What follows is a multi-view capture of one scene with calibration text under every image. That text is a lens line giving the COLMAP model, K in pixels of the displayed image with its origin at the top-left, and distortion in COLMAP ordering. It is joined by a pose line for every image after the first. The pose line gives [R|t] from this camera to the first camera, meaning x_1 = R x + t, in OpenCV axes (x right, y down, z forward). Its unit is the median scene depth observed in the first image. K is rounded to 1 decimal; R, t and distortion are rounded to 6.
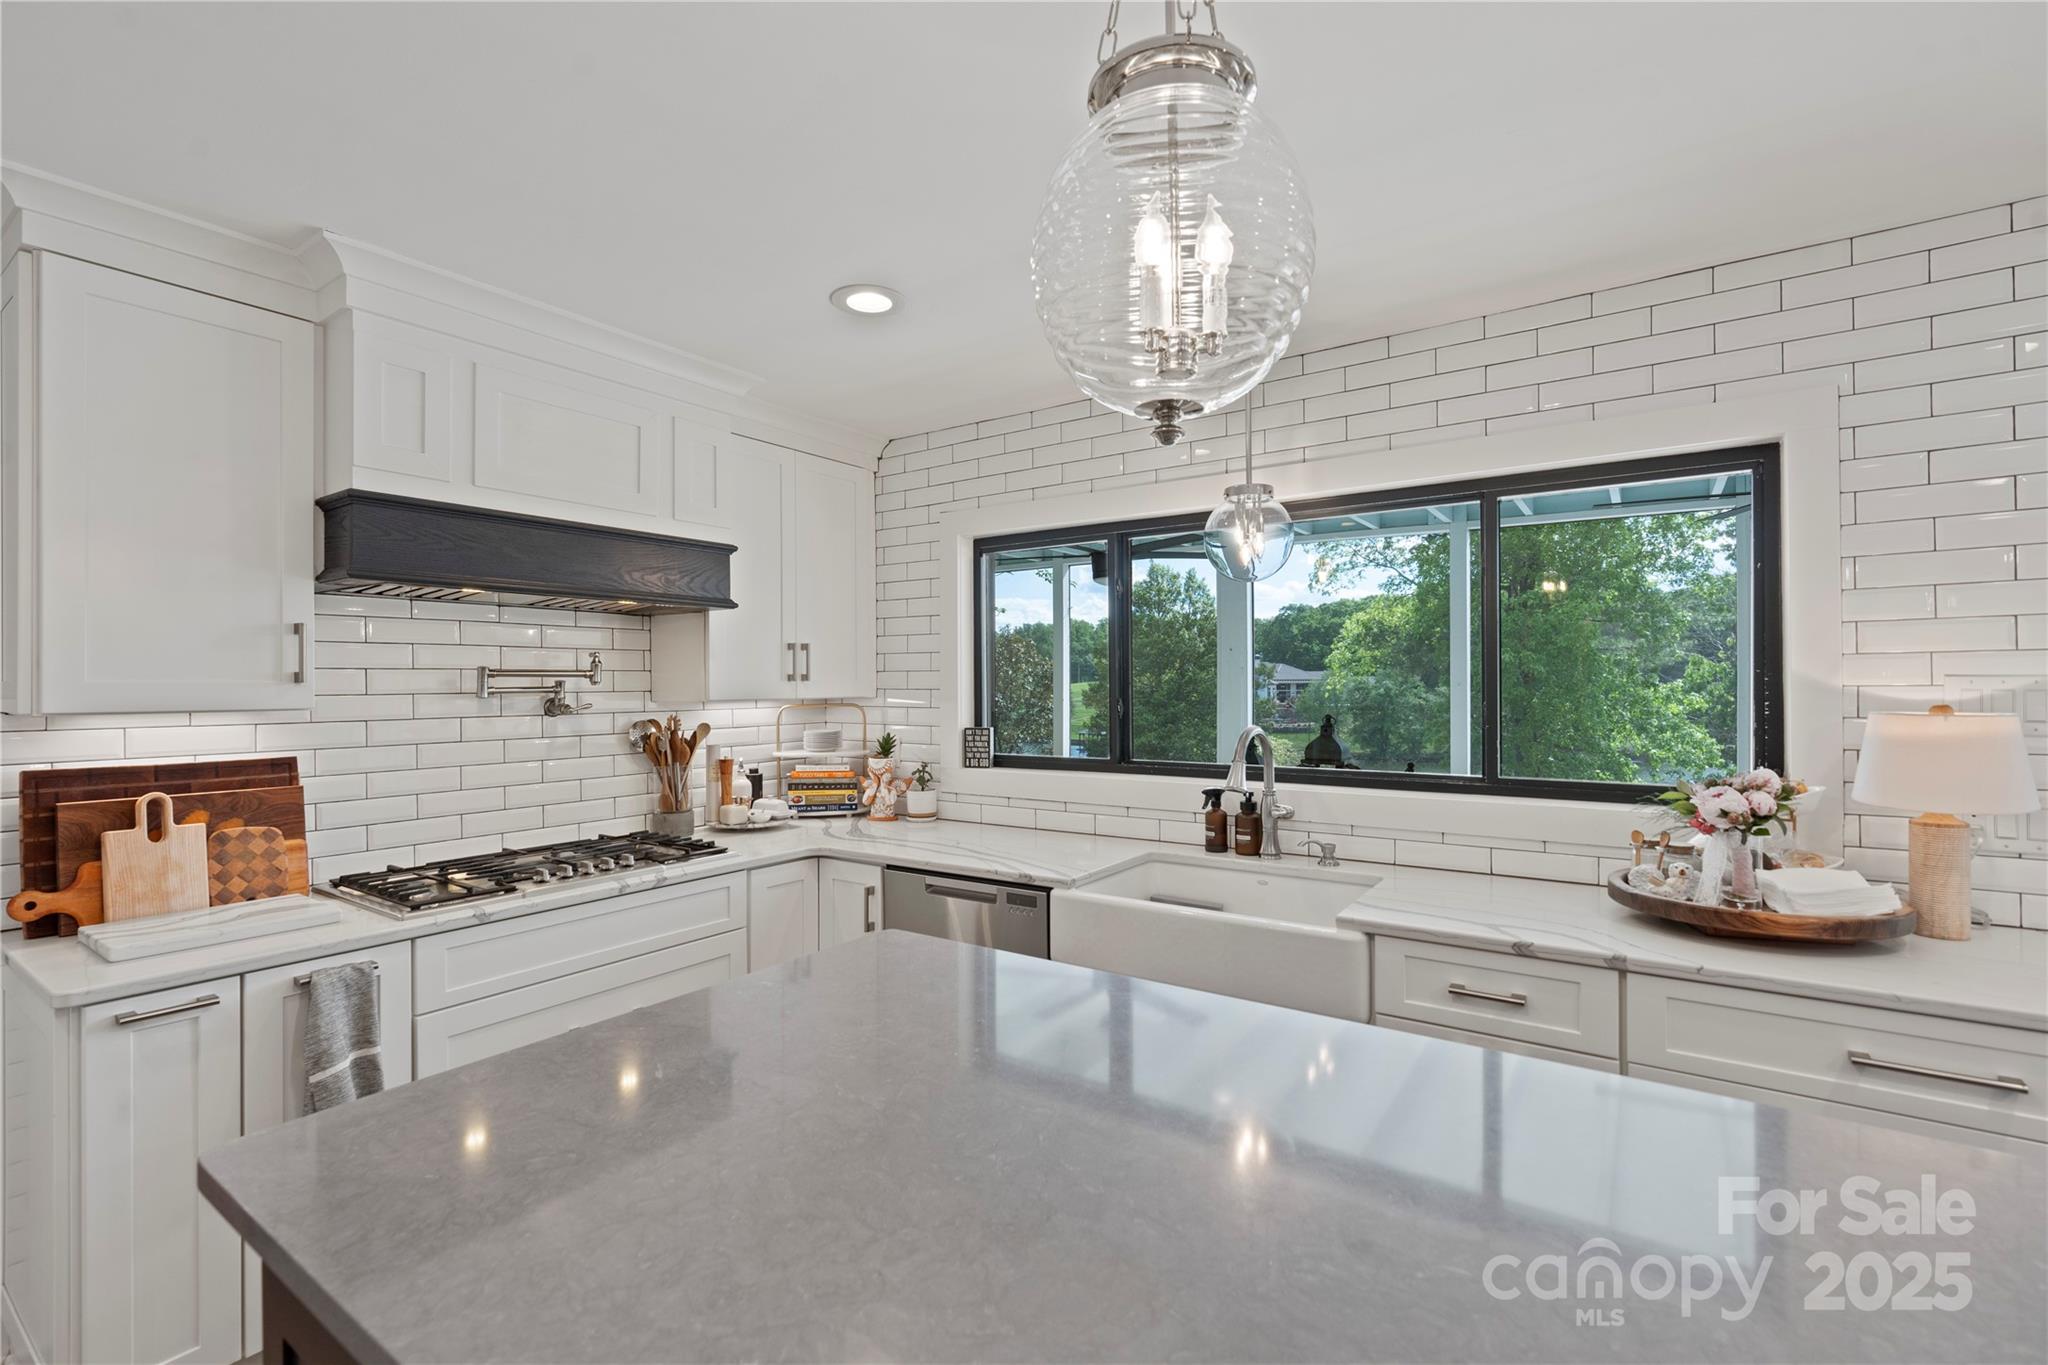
lens RADIAL K [[926.7, 0, 1015.3], [0, 926.7, 693.1], [0, 0, 1]] dist [-0.000083, 0.000444]
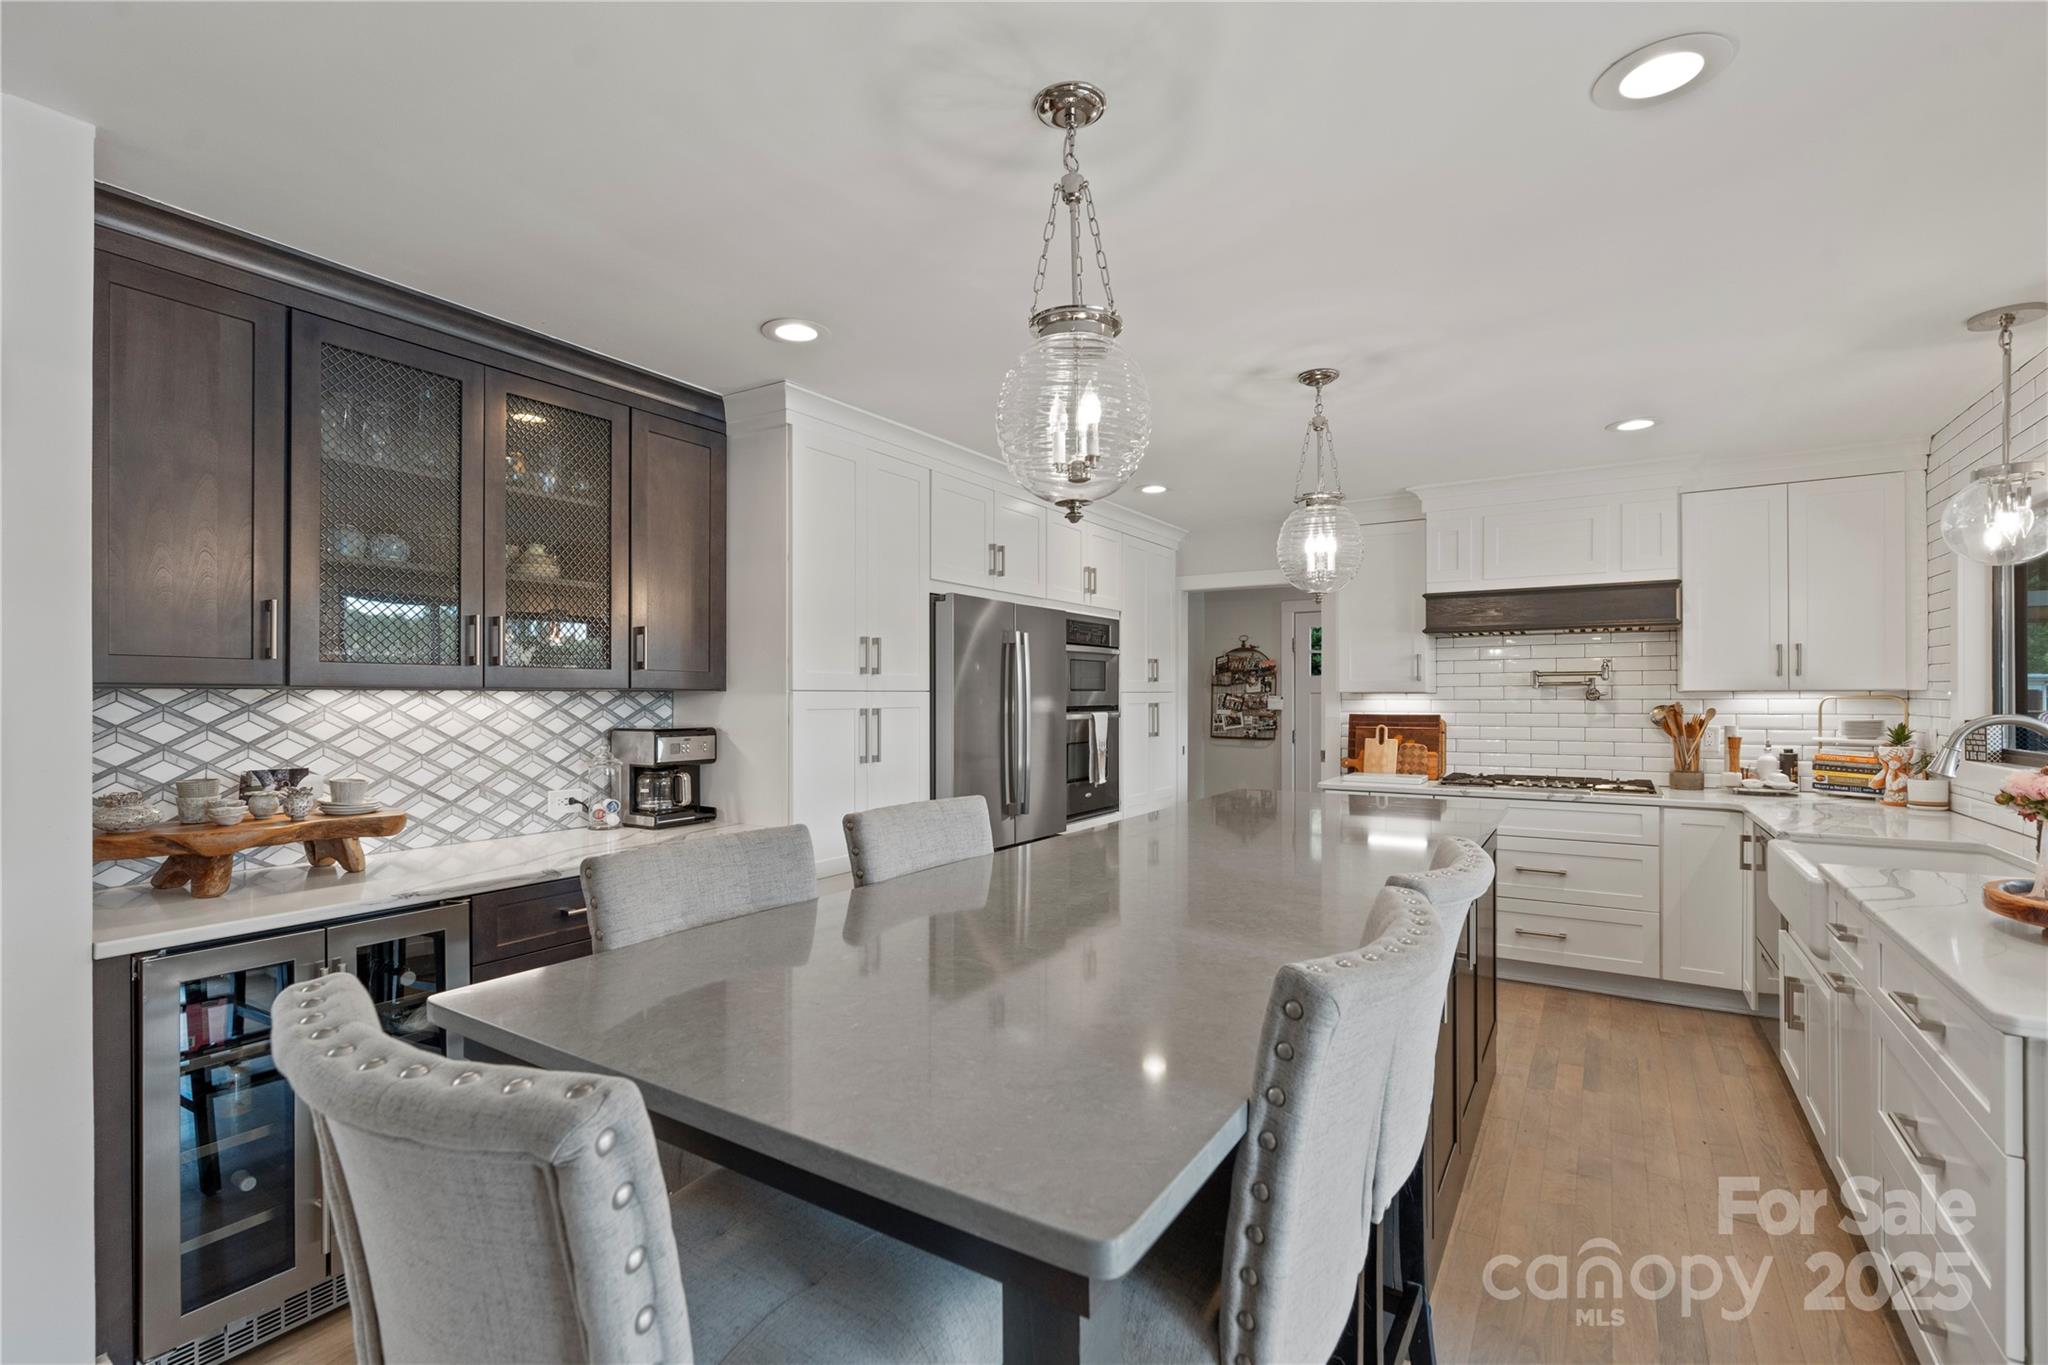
lens RADIAL K [[926.7, 0, 1015.3], [0, 926.7, 693.1], [0, 0, 1]] dist [-0.000083, 0.000444]
pose [[0.045146, 0.005826, -0.998963, 1.127911], [-0.005402, 0.999970, 0.005587, 0.009665], [0.998966, 0.005144, 0.045176, -0.072017]]
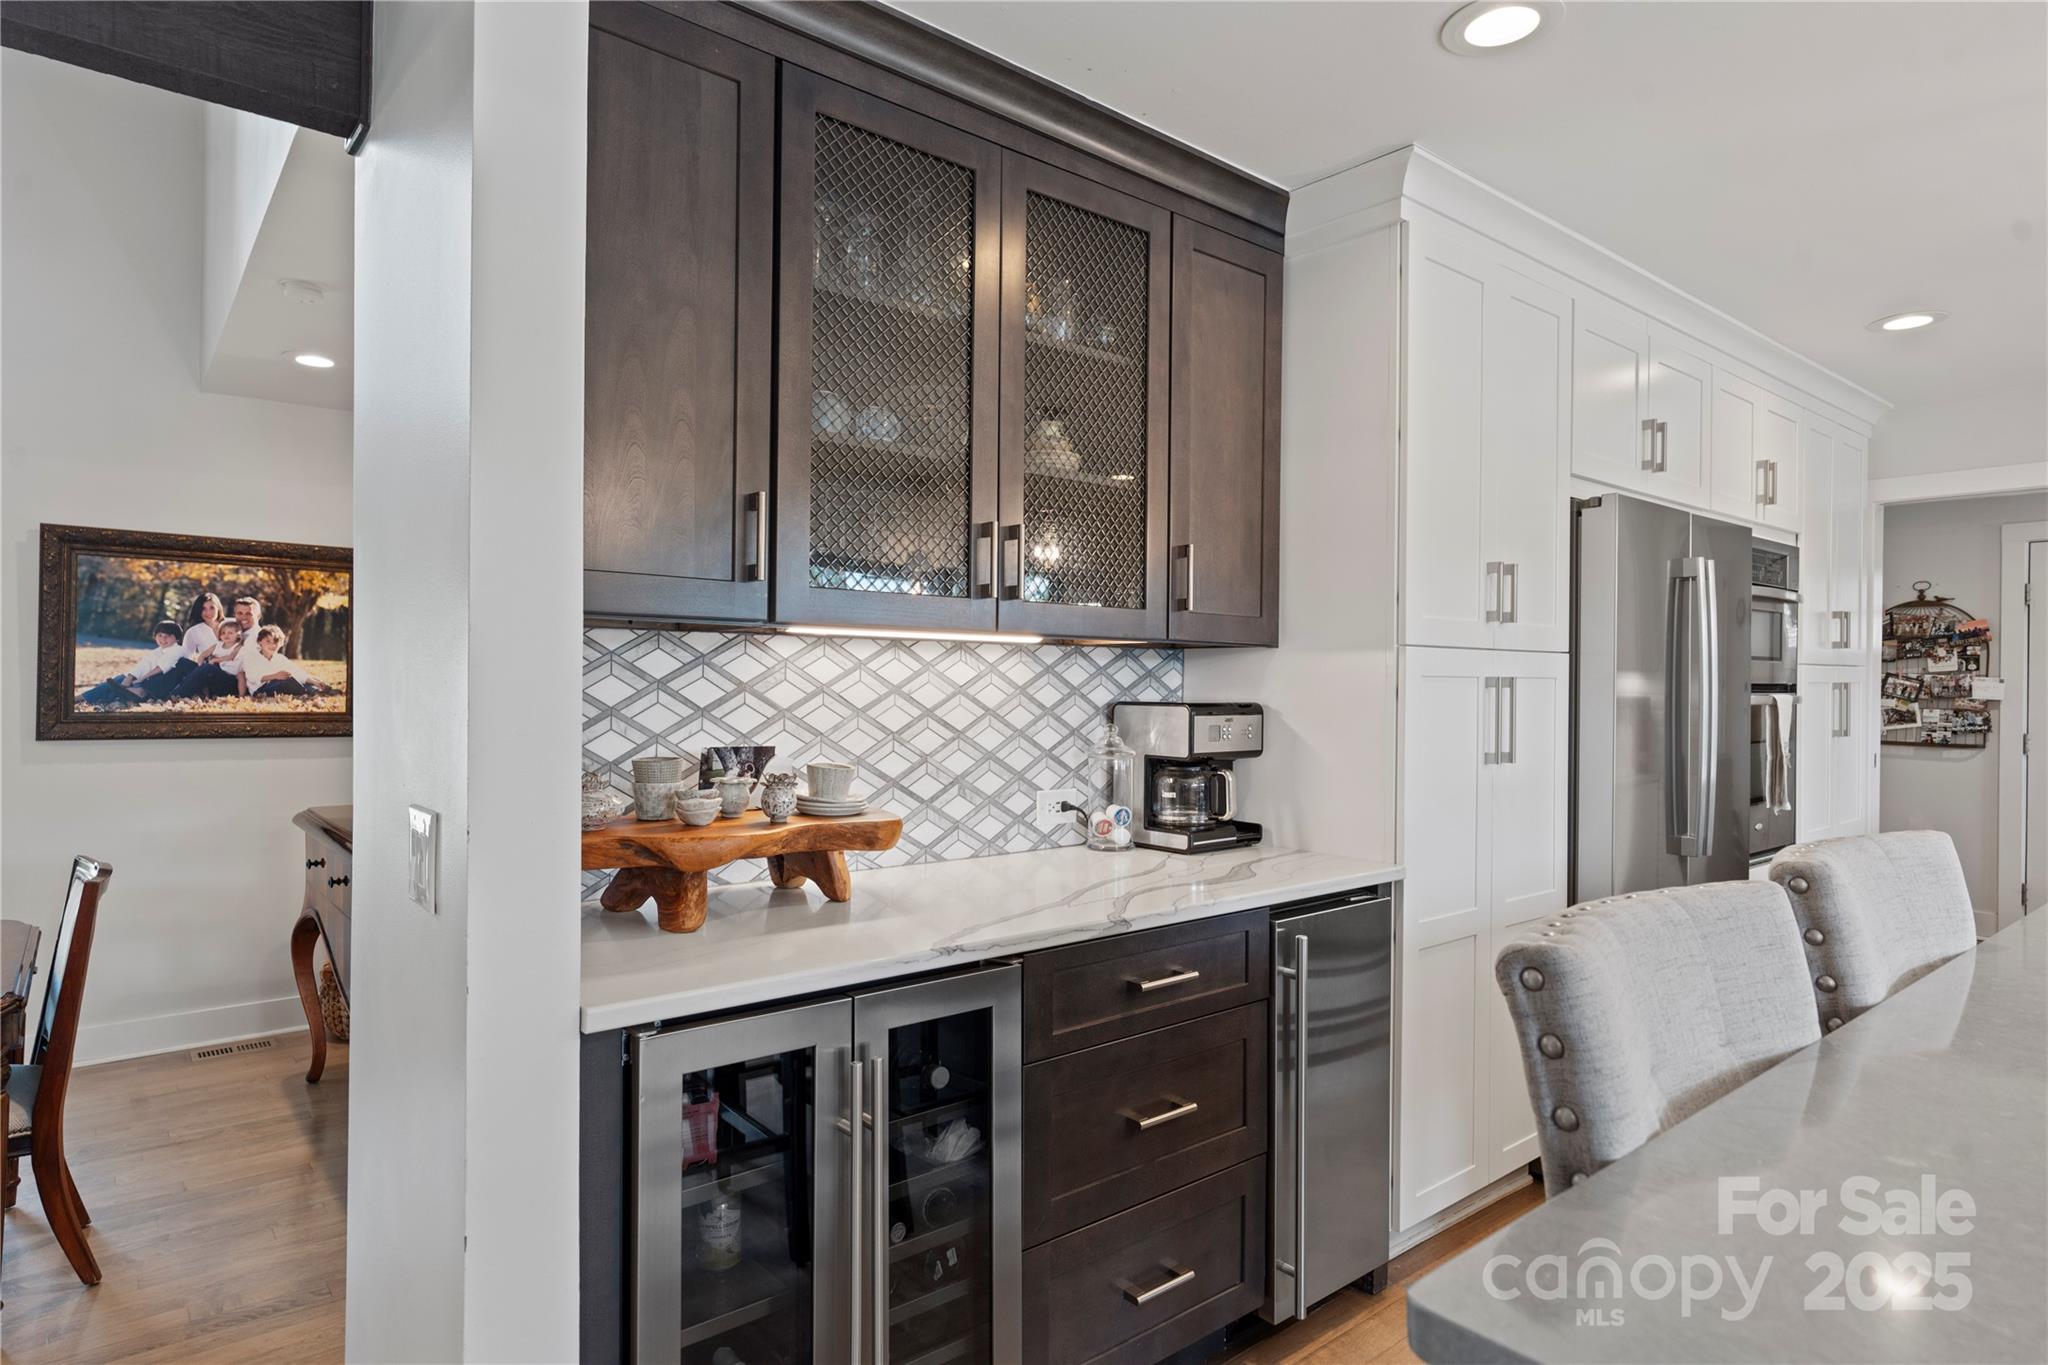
lens RADIAL K [[1138.8, 0, 1024.0], [0, 1138.8, 682.5], [0, 0, 1]] dist [0.003565, 0.000500]
pose [[-0.249256, 0.006128, -0.968418, 0.899942], [-0.011731, 0.999888, 0.009347, 0.038923], [0.968367, 0.013690, -0.249156, -0.363783]]
